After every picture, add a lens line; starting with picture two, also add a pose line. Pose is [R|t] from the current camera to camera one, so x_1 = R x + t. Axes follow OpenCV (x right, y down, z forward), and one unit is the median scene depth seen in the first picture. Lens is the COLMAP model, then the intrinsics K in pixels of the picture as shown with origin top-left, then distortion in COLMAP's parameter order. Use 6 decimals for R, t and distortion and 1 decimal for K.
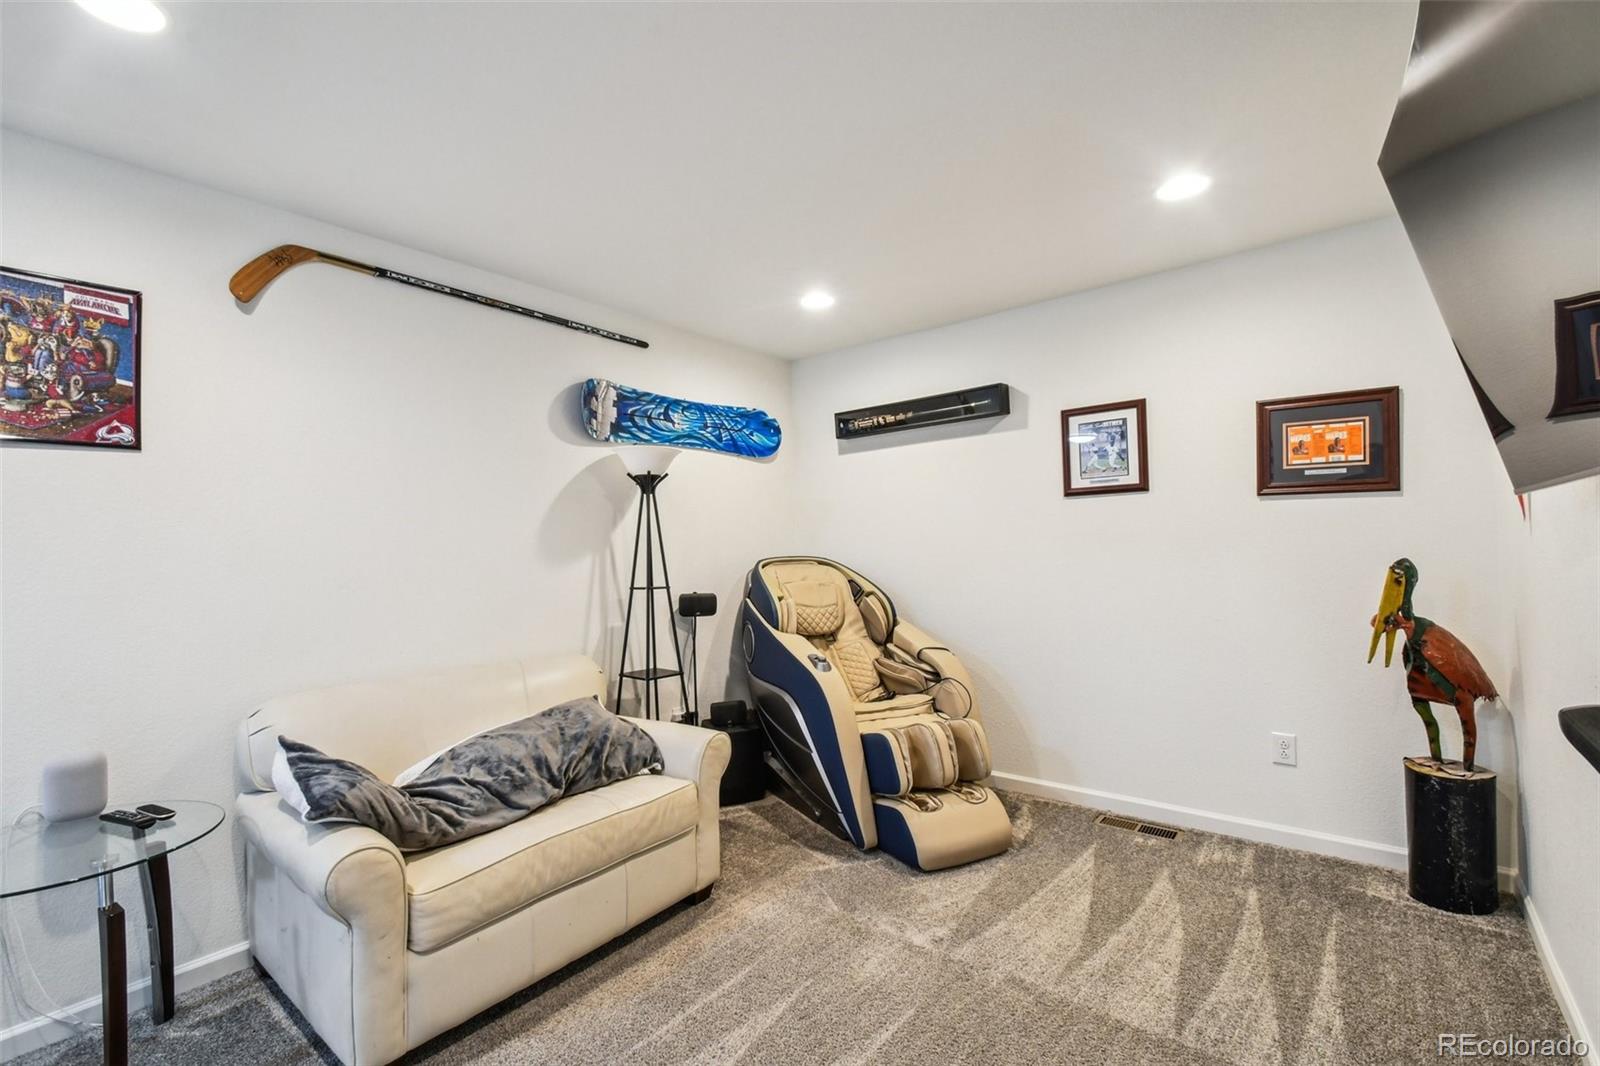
lens RADIAL K [[703.4, 0, 771.7], [0, 703.4, 538.6], [0, 0, 1]] dist [0.002899, -0.000489]
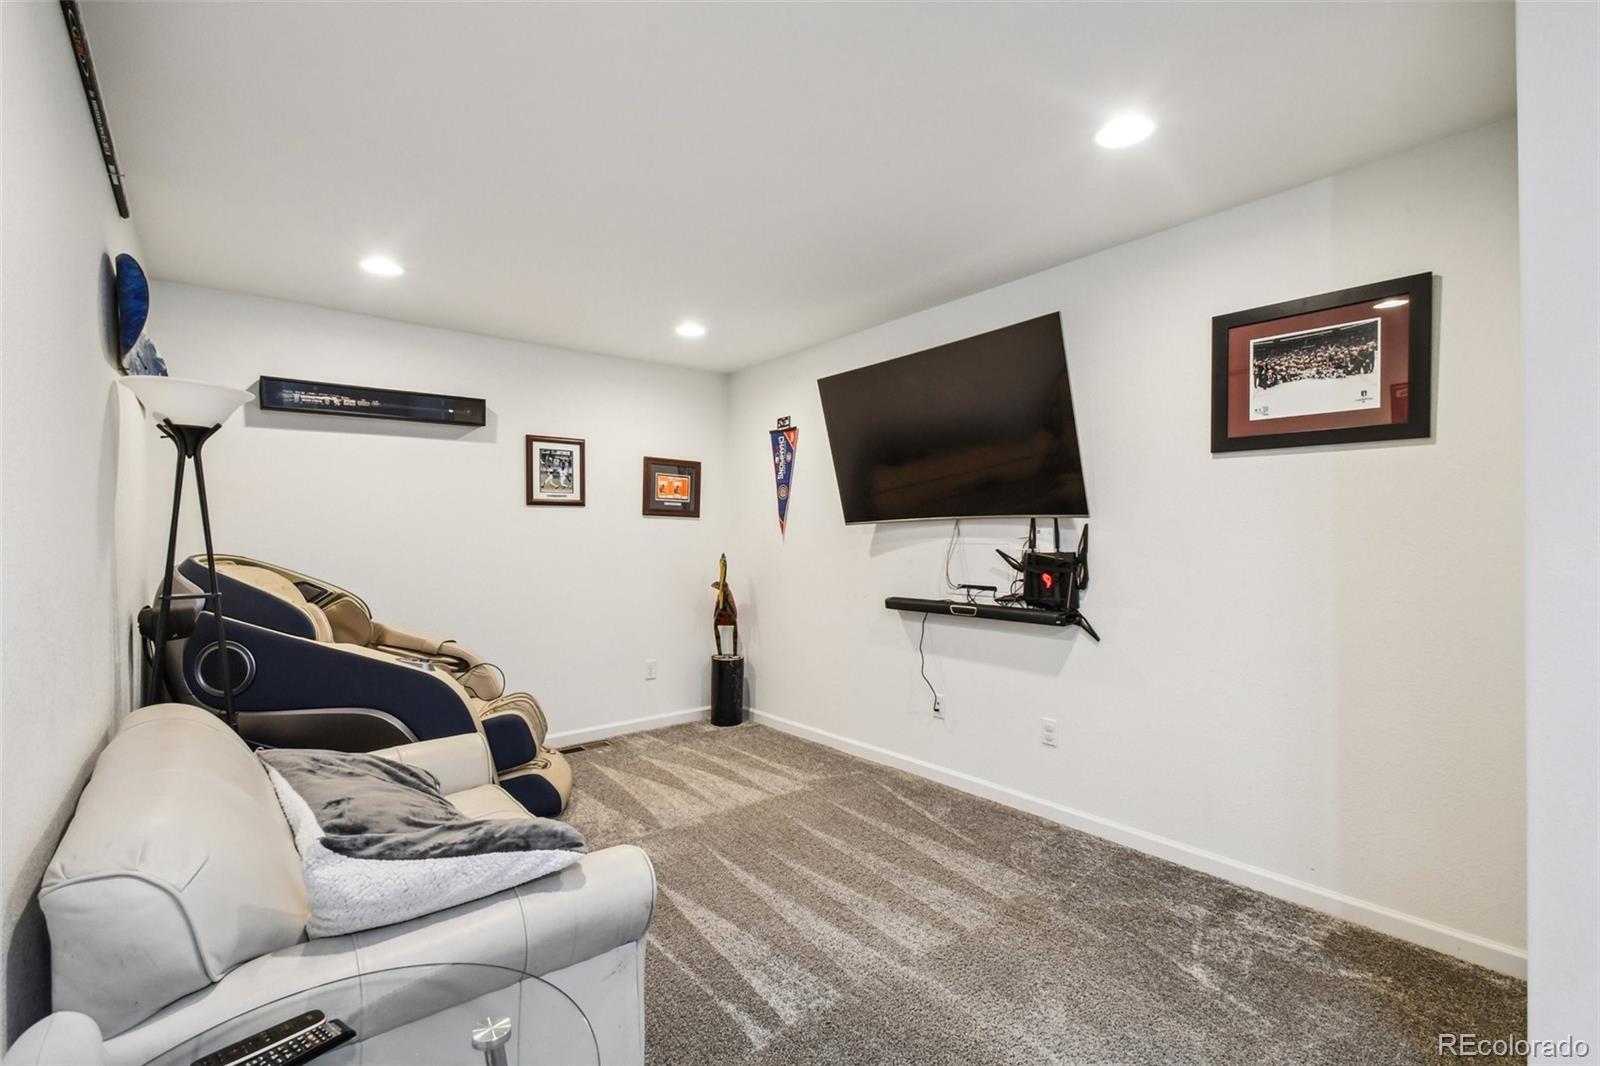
lens RADIAL K [[718.8, 0, 791.3], [0, 718.8, 547.2], [0, 0, 1]] dist [0.012874, -0.000808]
pose [[0.191450, 0.008717, 0.981464, -0.853533], [-0.017391, 0.999834, -0.005487, 0.015235], [-0.981348, -0.016018, 0.191570, 0.354445]]
